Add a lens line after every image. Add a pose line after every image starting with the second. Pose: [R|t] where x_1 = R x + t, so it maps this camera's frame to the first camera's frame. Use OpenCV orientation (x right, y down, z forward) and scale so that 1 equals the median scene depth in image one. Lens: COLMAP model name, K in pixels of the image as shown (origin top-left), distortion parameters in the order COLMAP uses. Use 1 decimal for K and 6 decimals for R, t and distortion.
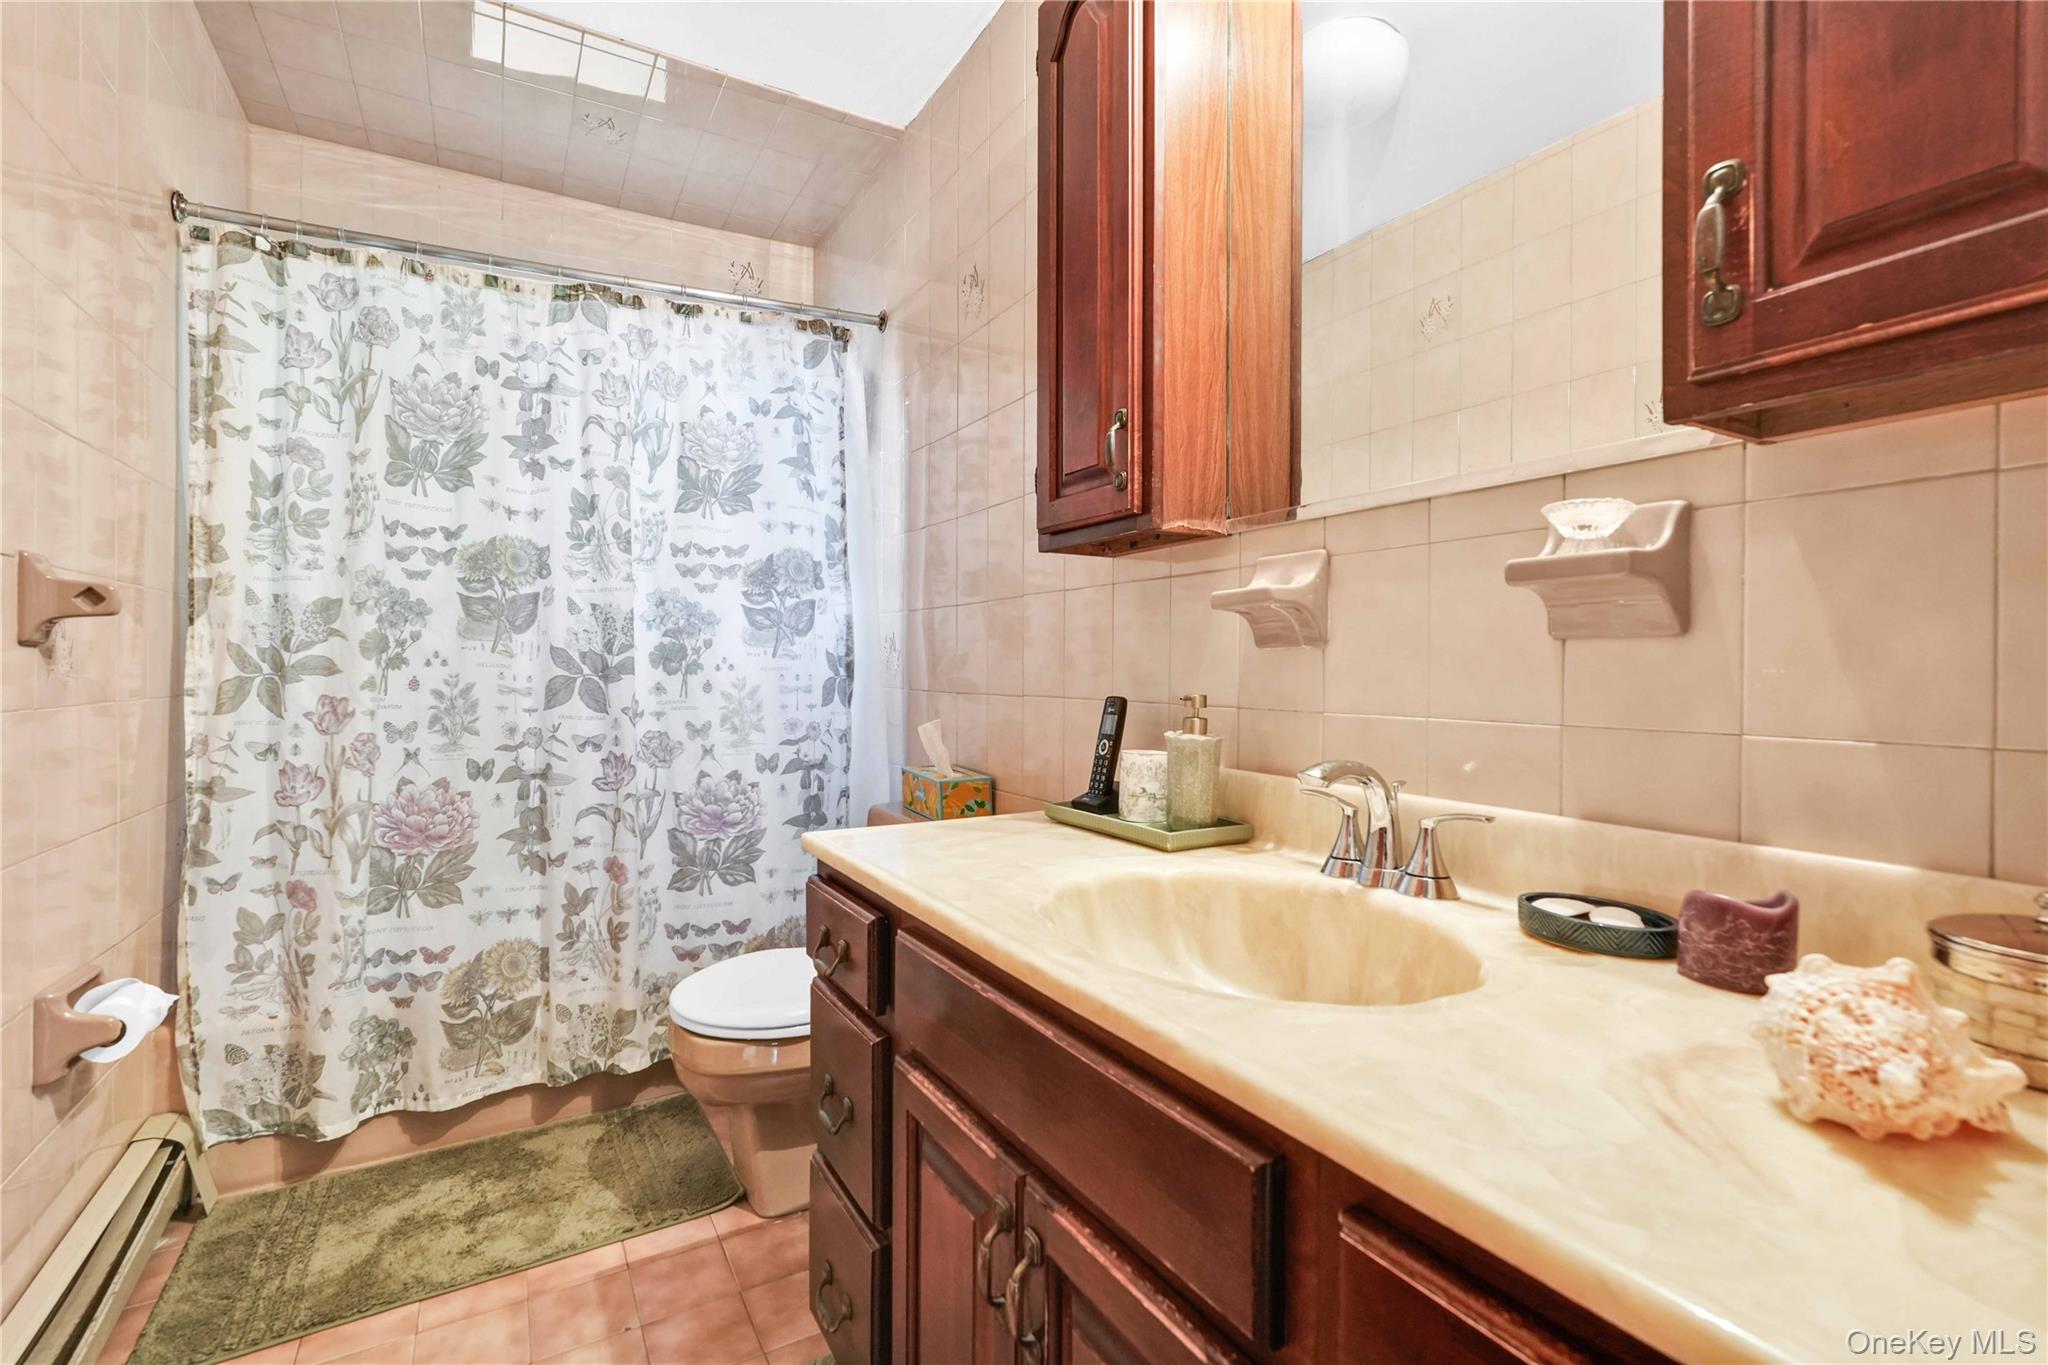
lens RADIAL K [[909.6, 0, 1024.7], [0, 909.6, 671.1], [0, 0, 1]] dist [-0.010282, 0.002731]
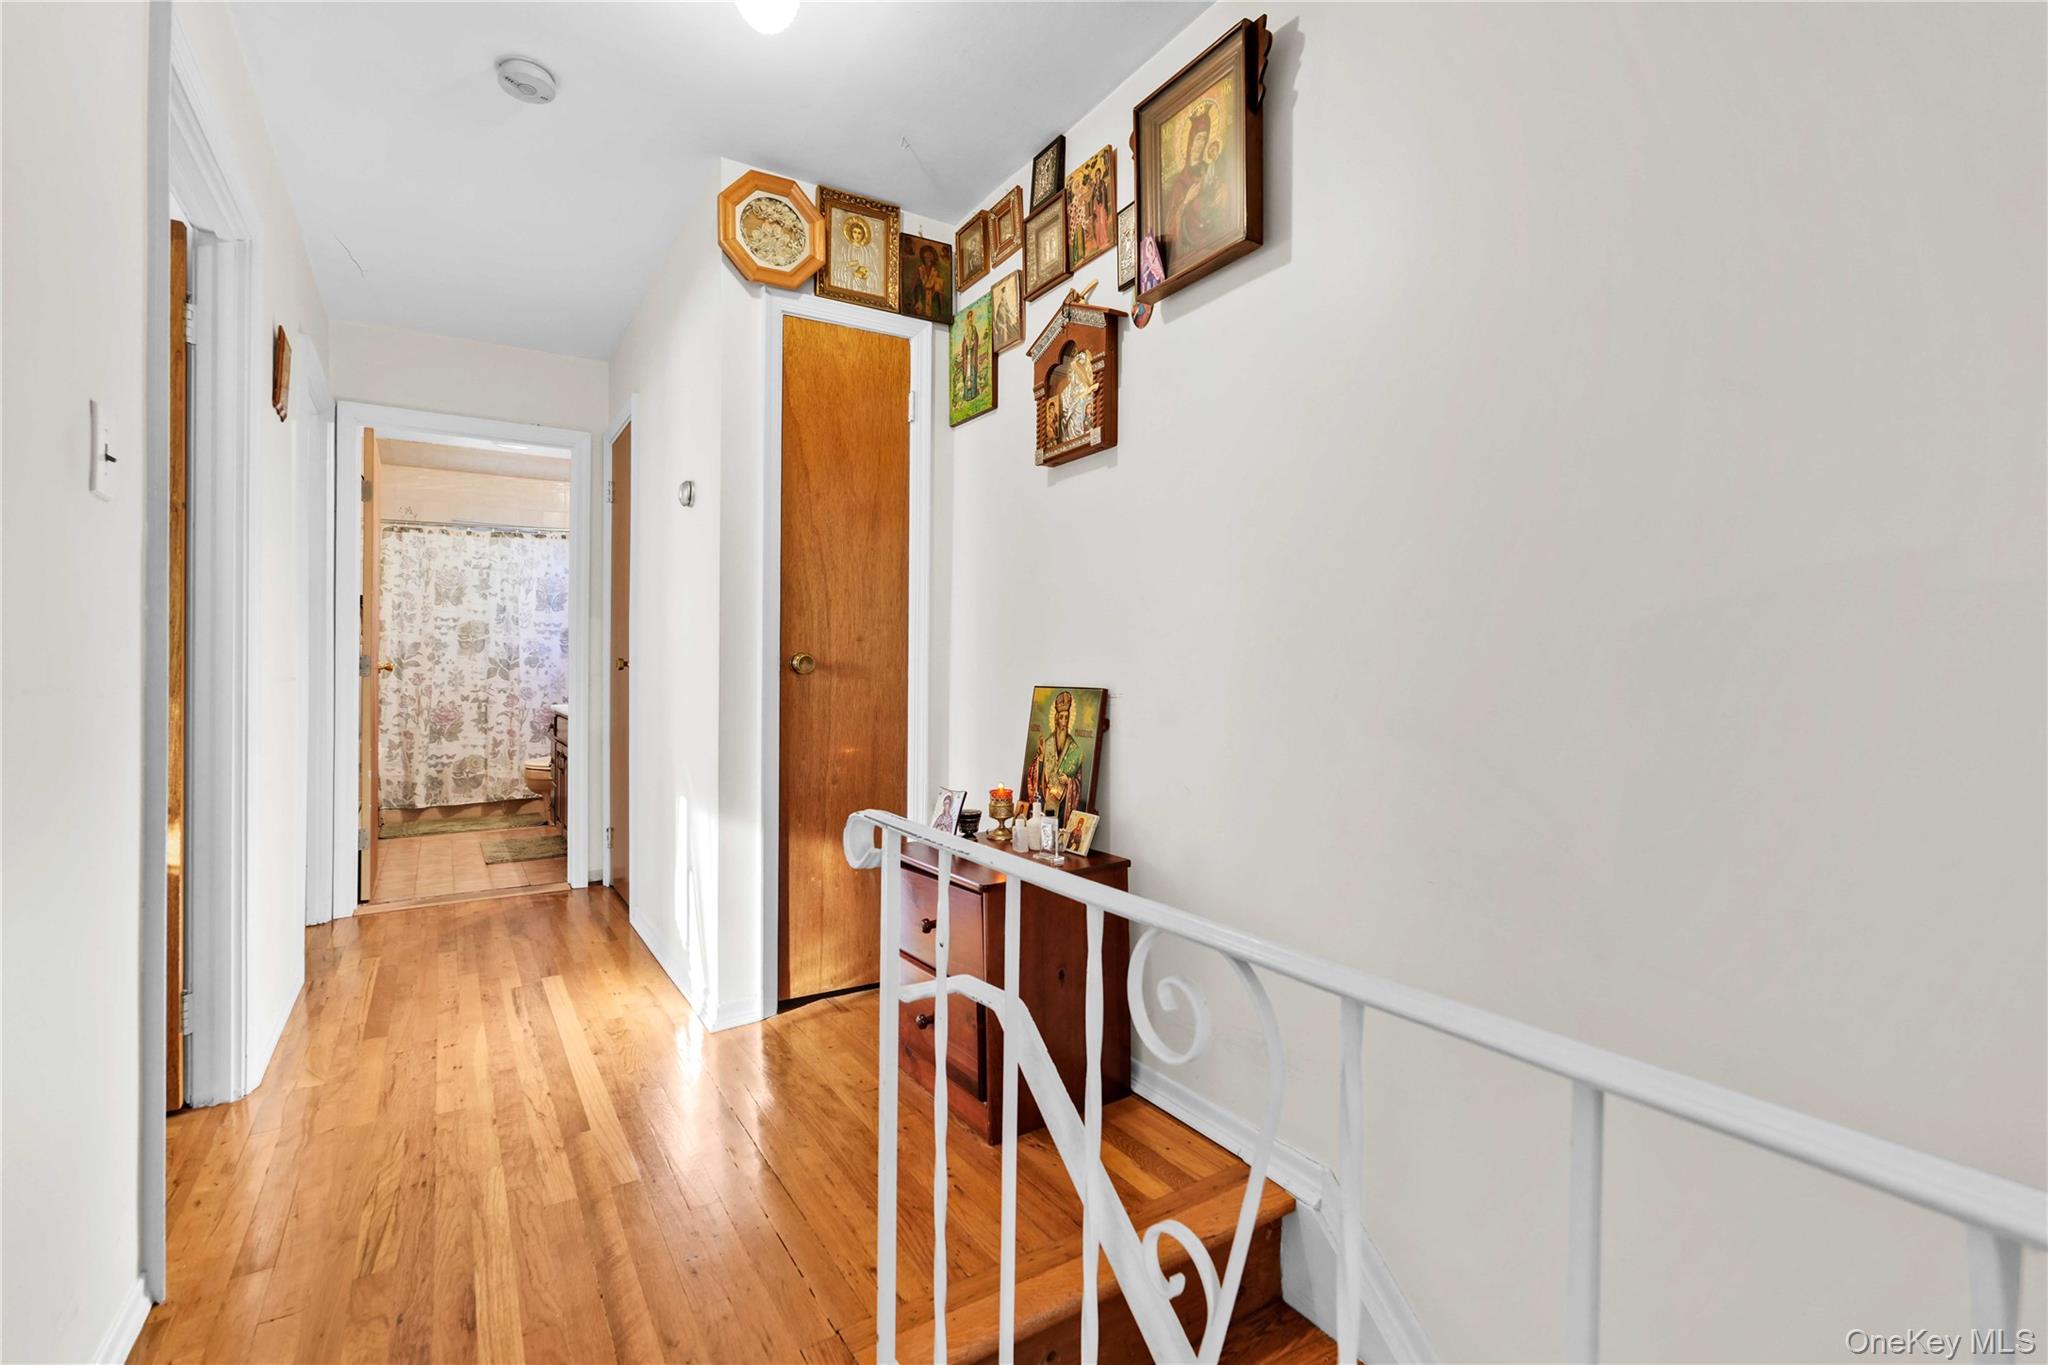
lens RADIAL K [[909.6, 0, 1022.3], [0, 909.6, 677.9], [0, 0, 1]] dist [-0.010282, 0.002731]
pose [[0.999335, 0.005193, 0.036087, 1.156380], [-0.005168, 0.999986, -0.000783, 0.033158], [-0.036091, 0.000596, 0.999348, -2.103628]]
